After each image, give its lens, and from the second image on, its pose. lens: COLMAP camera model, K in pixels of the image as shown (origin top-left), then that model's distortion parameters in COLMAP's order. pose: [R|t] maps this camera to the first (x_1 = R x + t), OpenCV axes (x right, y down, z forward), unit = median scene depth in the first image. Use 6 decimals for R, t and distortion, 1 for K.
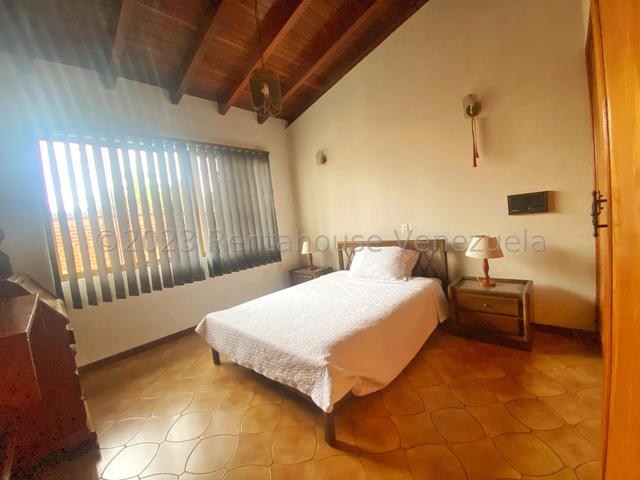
lens RADIAL K [[262.5, 0, 320.0], [0, 262.5, 240.0], [0, 0, 1]] dist [0.001555, -0.014114]
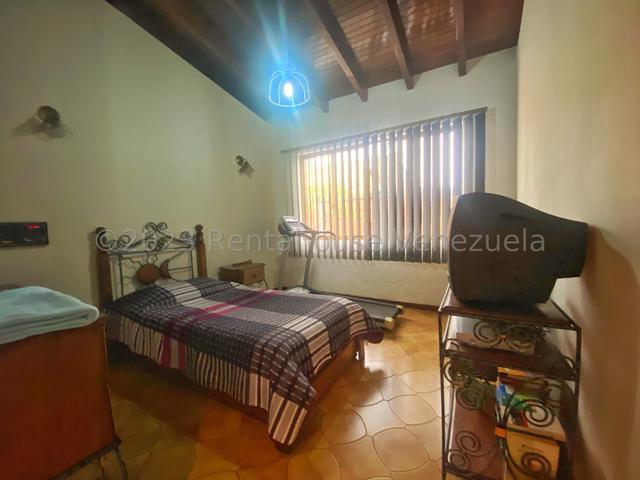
lens RADIAL K [[262.5, 0, 320.0], [0, 262.5, 240.0], [0, 0, 1]] dist [0.001555, -0.014114]
pose [[0.236653, 0.162327, -0.957938, 0.485547], [-0.060062, 0.986503, 0.152329, -0.077040], [0.969736, 0.021487, 0.243209, 0.464145]]
